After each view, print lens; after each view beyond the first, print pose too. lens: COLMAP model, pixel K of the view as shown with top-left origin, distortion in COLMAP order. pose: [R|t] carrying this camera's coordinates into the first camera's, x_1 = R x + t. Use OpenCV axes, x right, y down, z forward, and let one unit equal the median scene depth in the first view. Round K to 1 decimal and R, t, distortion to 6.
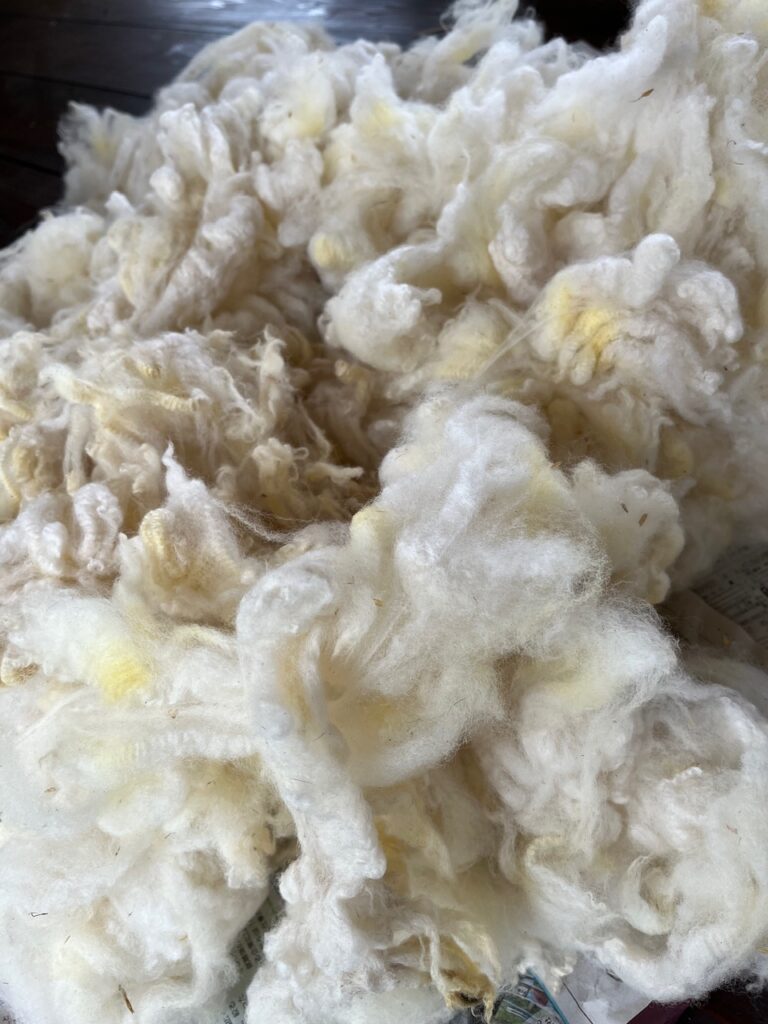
lens RADIAL K [[789.0, 0, 381.8], [0, 789.0, 509.6], [0, 0, 1]] dist [0.015999, -0.067551]
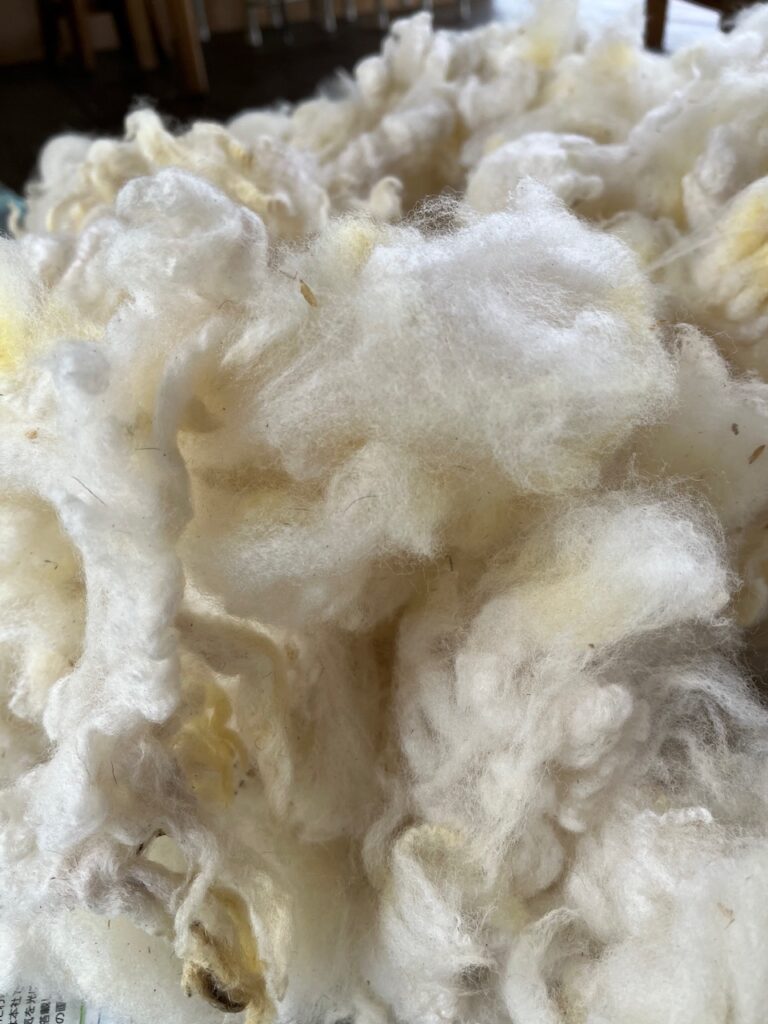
lens RADIAL K [[789.0, 0, 383.2], [0, 789.0, 514.6], [0, 0, 1]] dist [0.015999, -0.067551]
pose [[0.909371, 0.358745, -0.210587, 0.217220], [-0.385827, 0.916624, -0.104591, 0.274675], [0.155507, 0.176362, 0.971964, 0.328807]]
